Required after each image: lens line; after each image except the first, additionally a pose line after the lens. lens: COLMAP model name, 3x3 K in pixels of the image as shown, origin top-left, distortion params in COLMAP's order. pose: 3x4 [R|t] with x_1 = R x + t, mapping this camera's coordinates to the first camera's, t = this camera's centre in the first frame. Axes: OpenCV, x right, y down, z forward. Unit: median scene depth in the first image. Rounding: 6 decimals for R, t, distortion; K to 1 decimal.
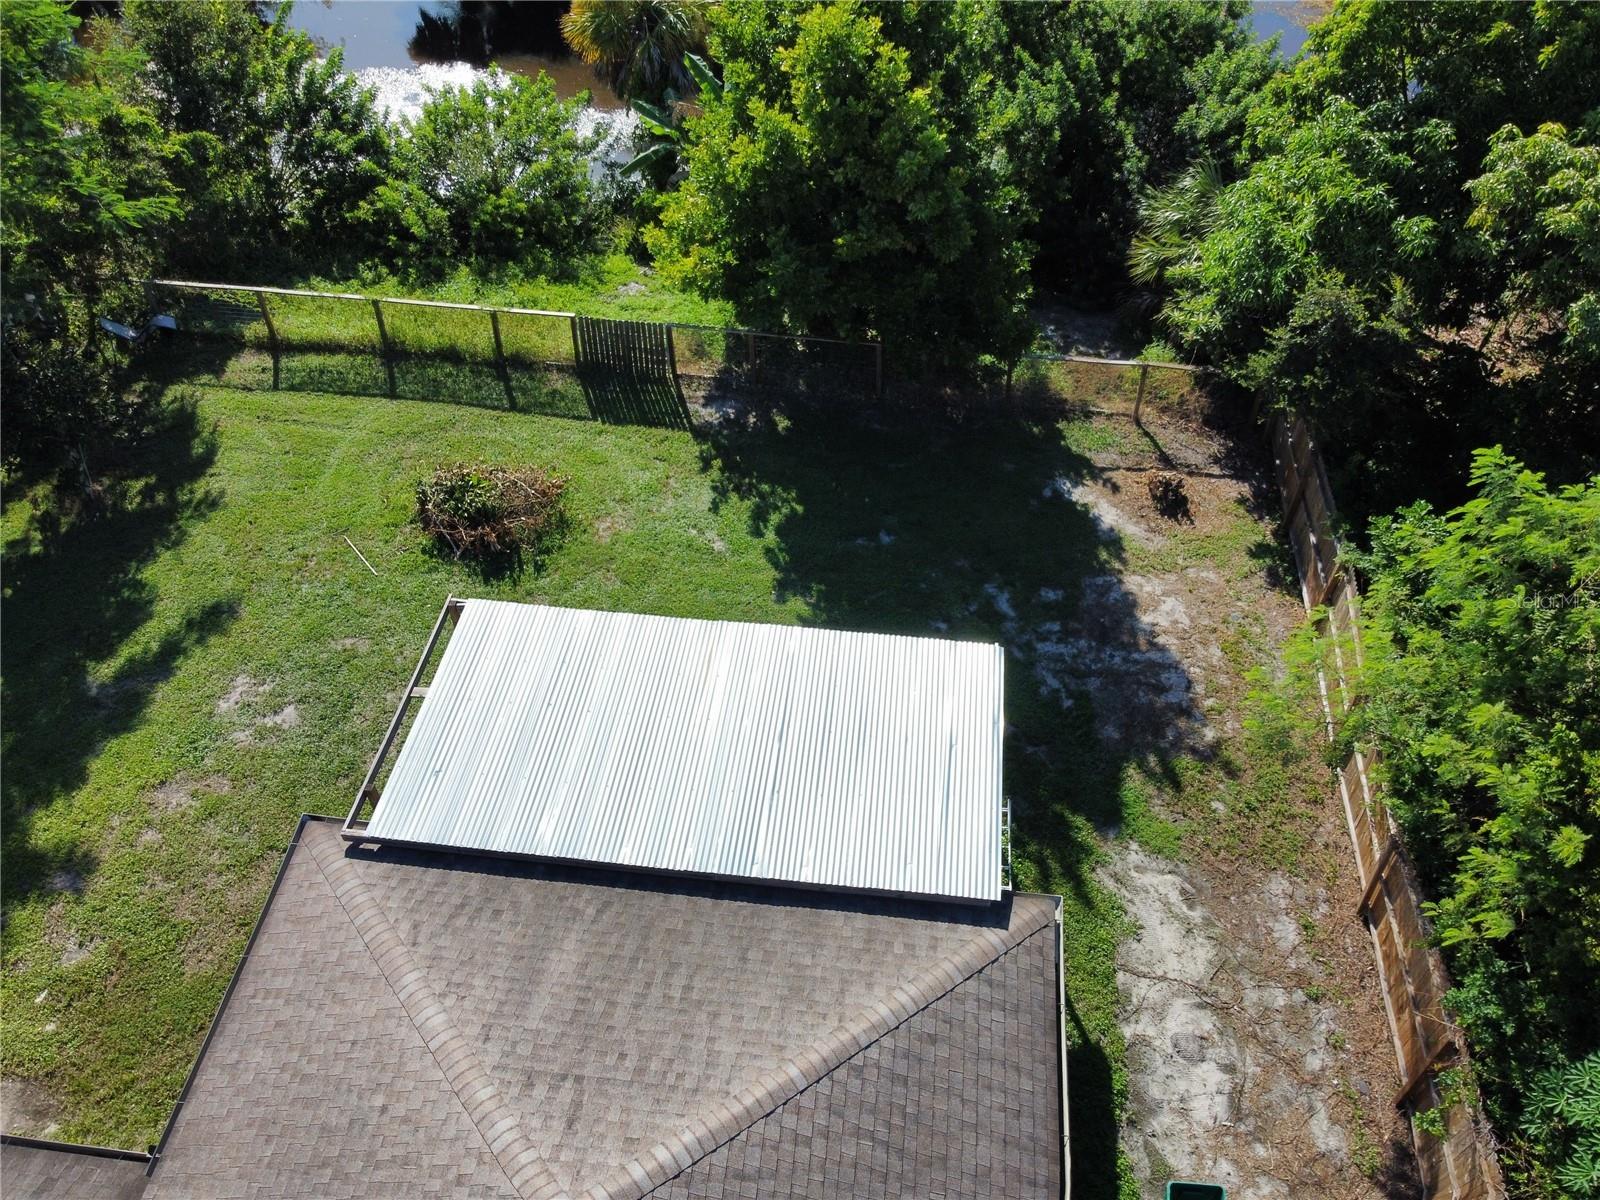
lens RADIAL K [[1207.3, 0, 800.0], [0, 1207.3, 600.0], [0, 0, 1]] dist [0.001152, -0.009498]
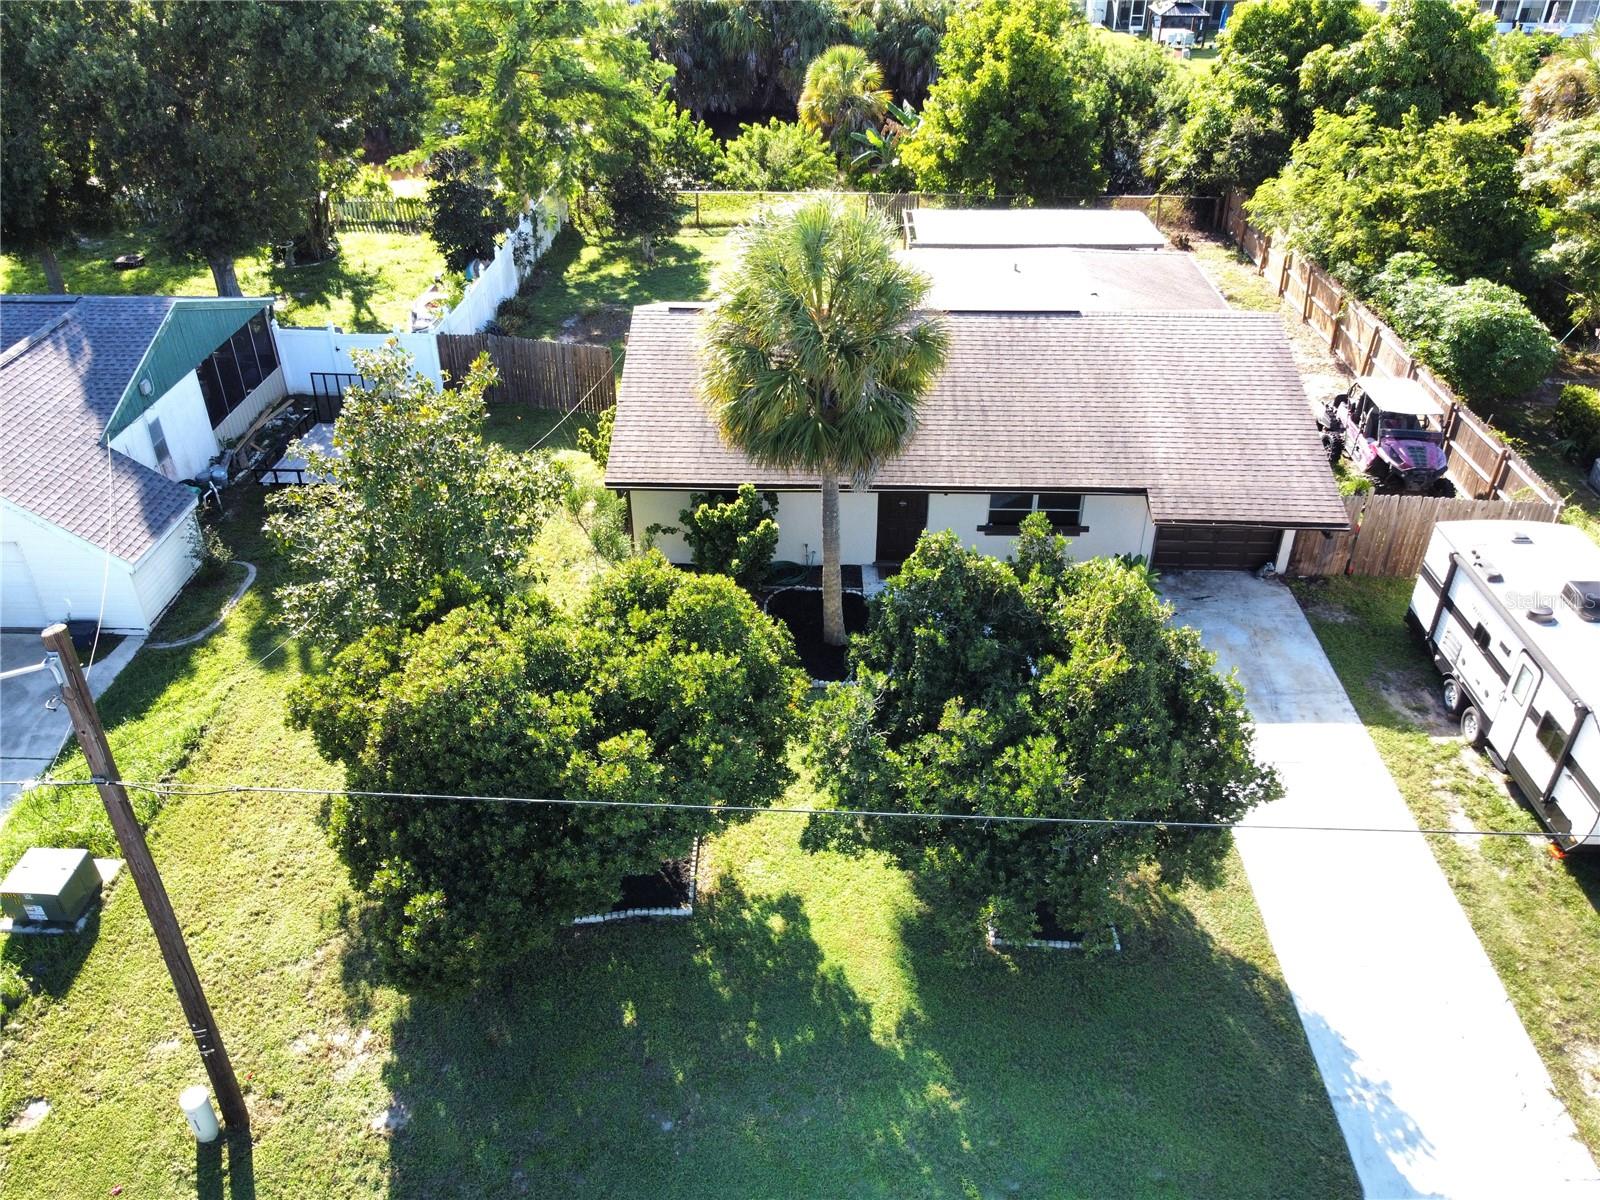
lens RADIAL K [[1207.8, 0, 785.9], [0, 1207.8, 594.7], [0, 0, 1]] dist [-0.008068, -0.004755]
pose [[0.996676, -0.050950, 0.063571, -0.526959], [0.065064, 0.967400, -0.244754, 0.952503], [-0.049028, 0.248077, 0.967499, -0.797441]]
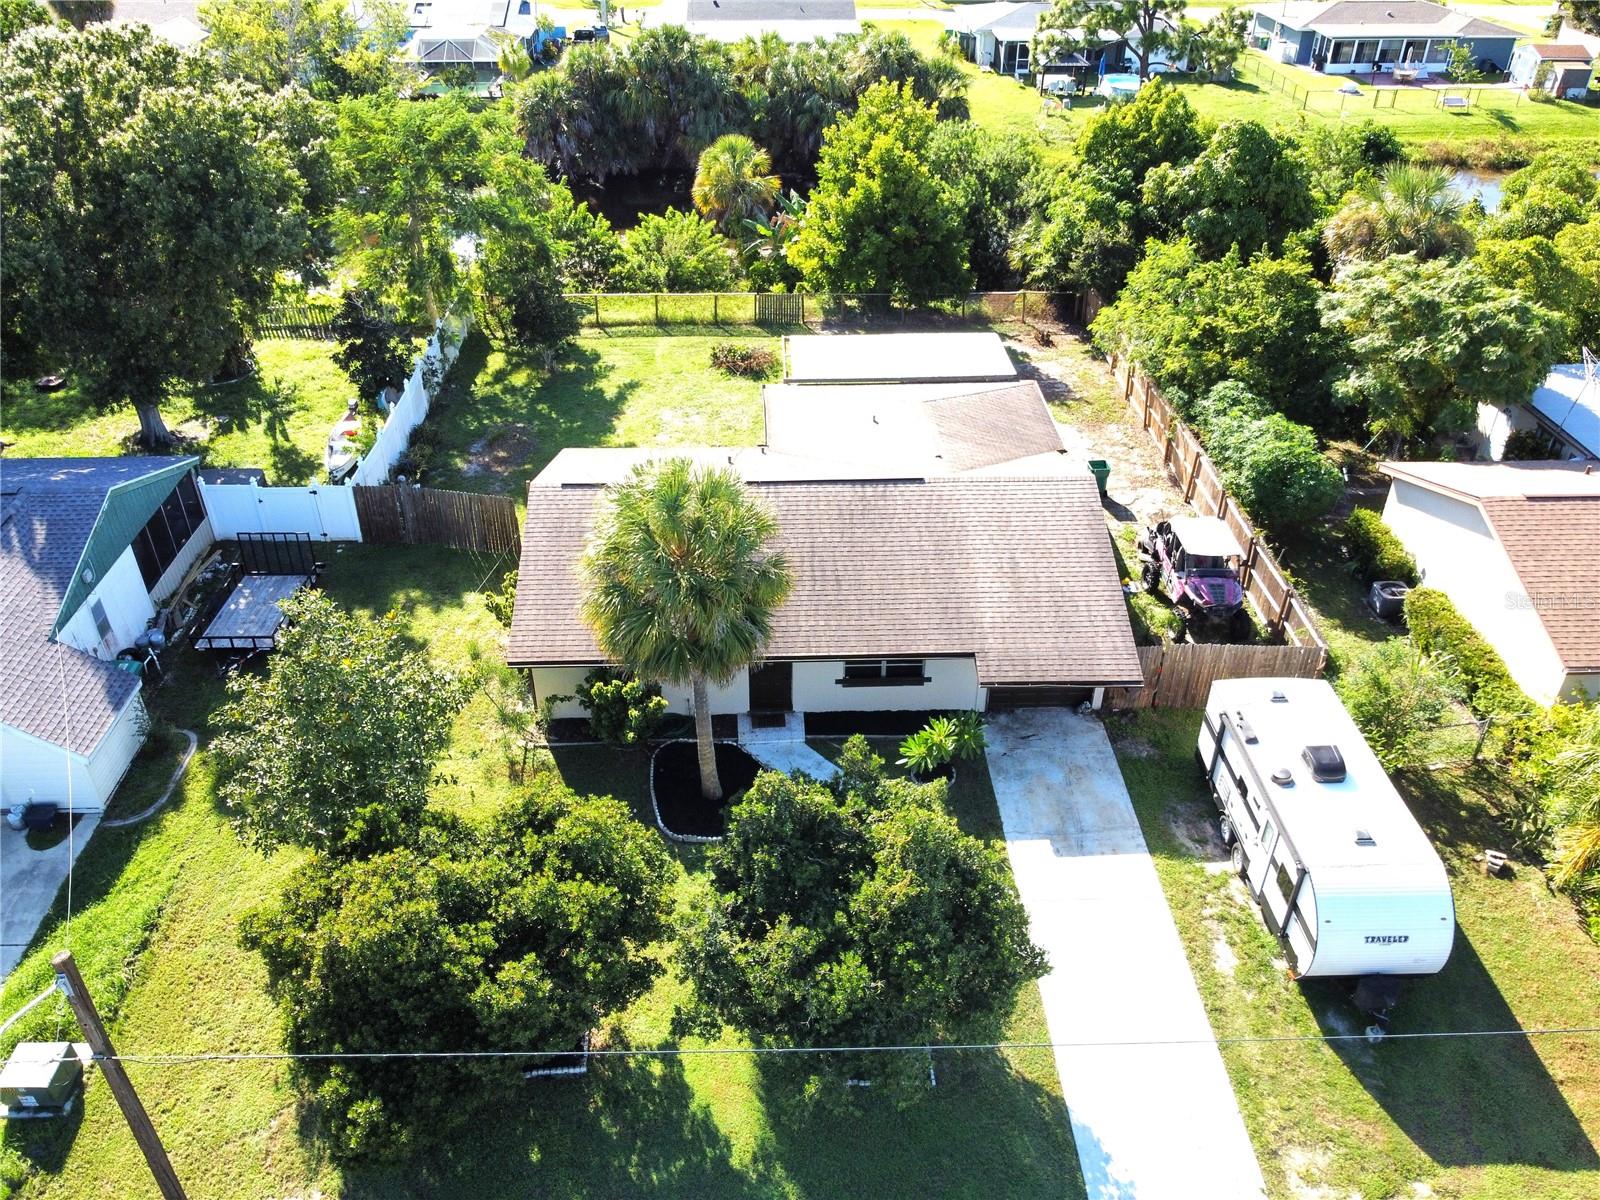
lens RADIAL K [[1207.8, 0, 785.9], [0, 1207.8, 594.7], [0, 0, 1]] dist [-0.008068, -0.004755]
pose [[0.989488, -0.083946, 0.117758, -0.471775], [0.108399, 0.969527, -0.219696, 0.815298], [-0.095727, 0.230151, 0.968435, -1.010556]]
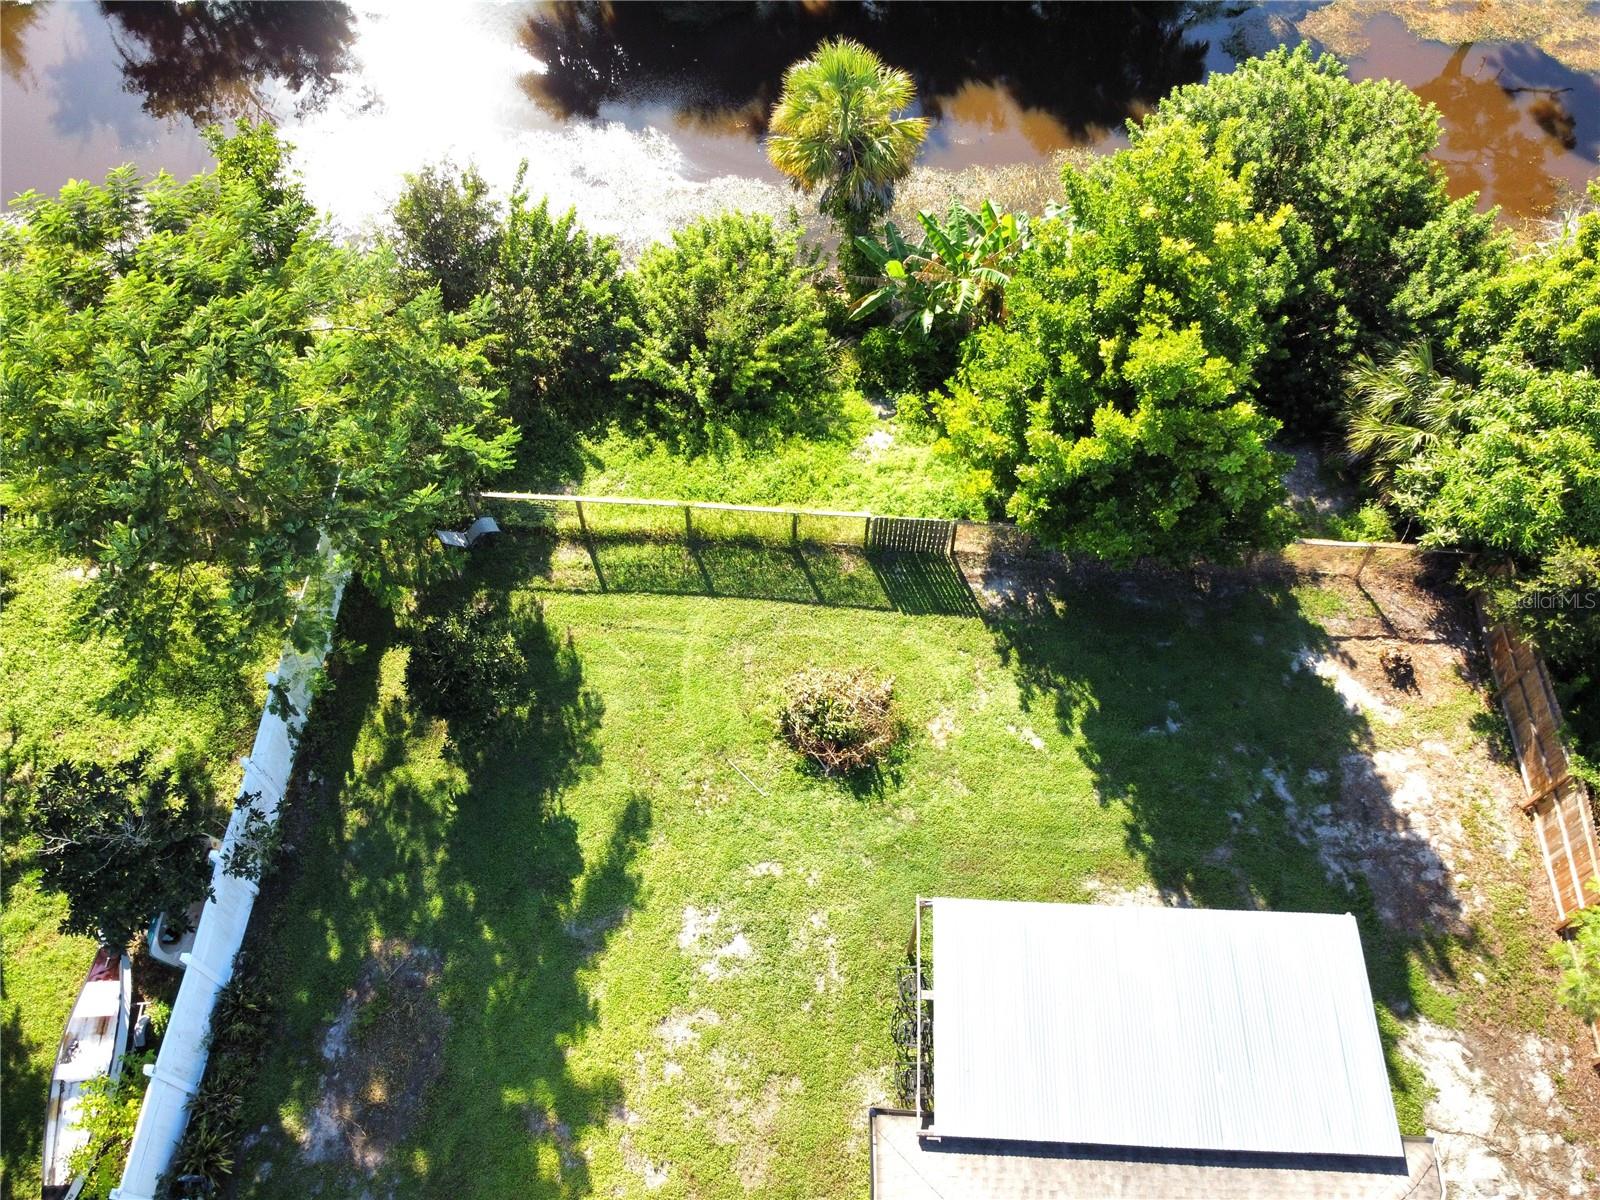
lens RADIAL K [[1207.3, 0, 800.0], [0, 1207.3, 600.0], [0, 0, 1]] dist [0.001152, -0.009498]
pose [[0.997548, -0.059873, 0.036236, -0.330356], [0.052119, 0.981110, 0.186295, -0.412487], [-0.046705, -0.183950, 0.981825, -0.136617]]
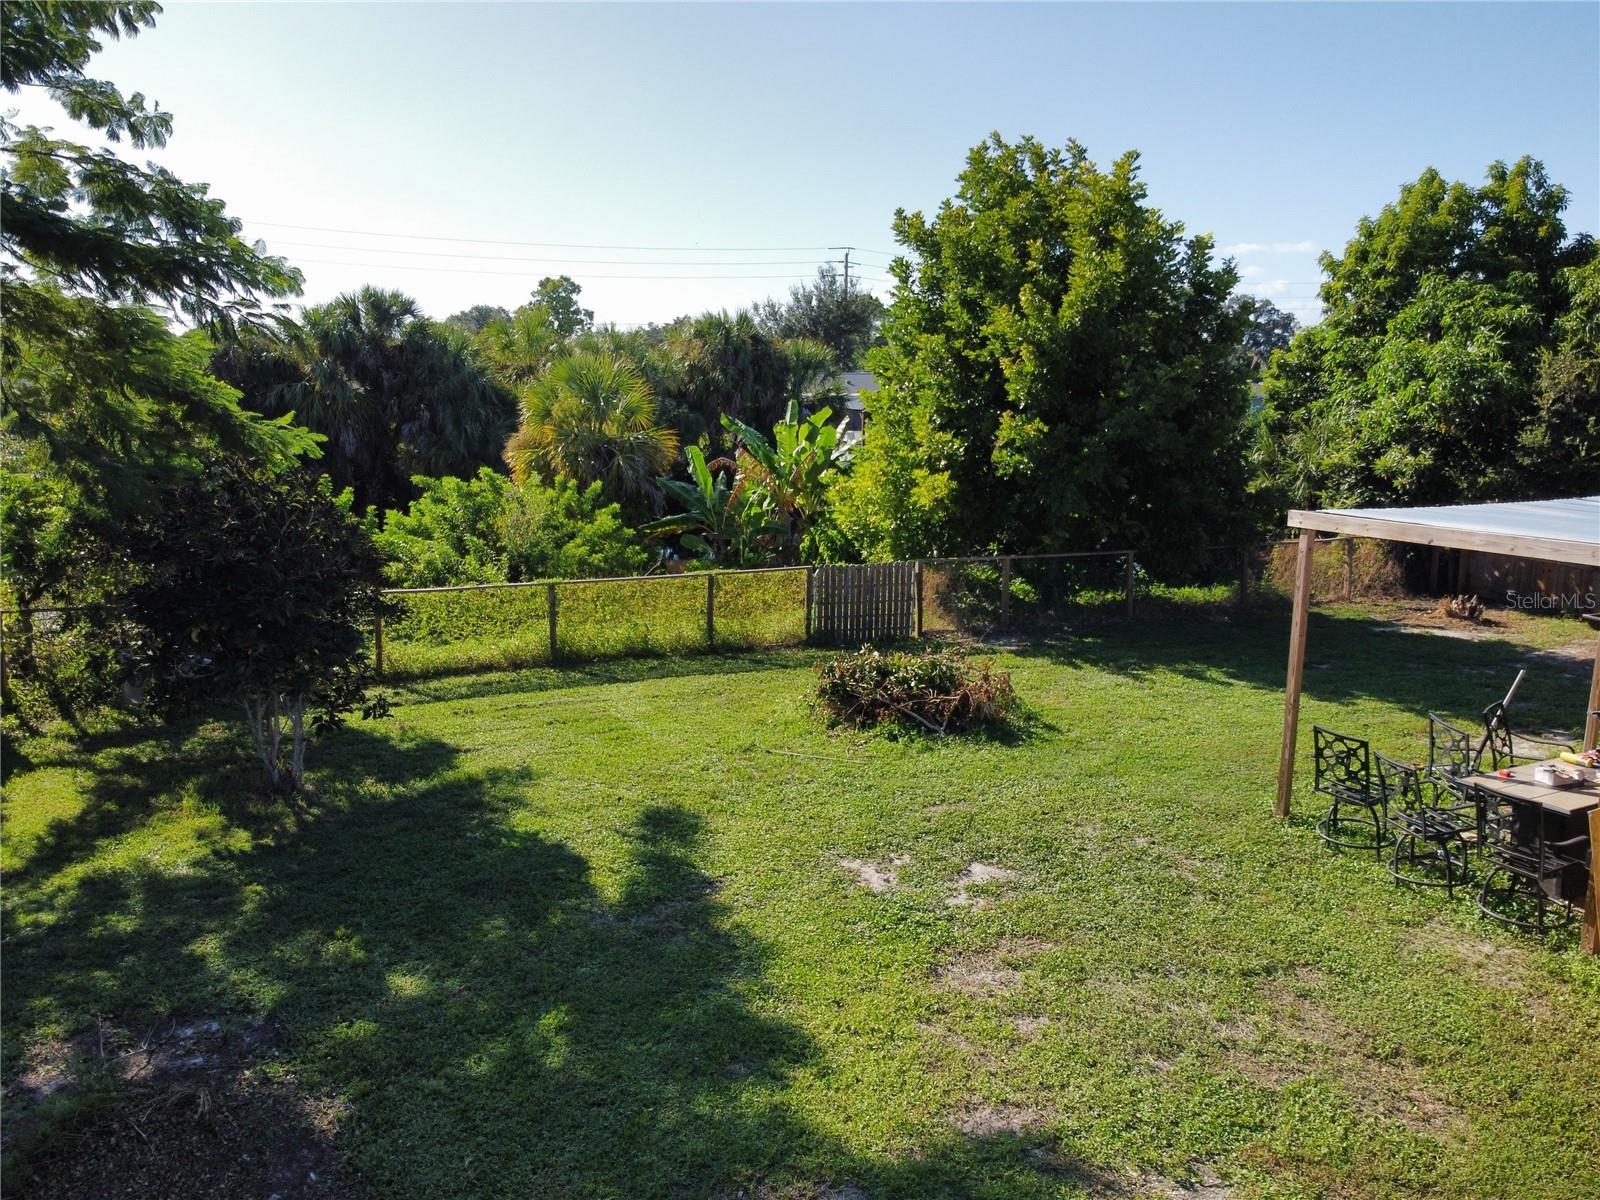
lens RADIAL K [[1207.3, 0, 800.0], [0, 1207.3, 600.0], [0, 0, 1]] dist [0.001152, -0.009498]
pose [[0.875776, -0.091497, 0.473967, -0.646000], [0.352979, 0.791147, -0.499492, 0.210037], [-0.329275, 0.604743, 0.725164, 0.466873]]
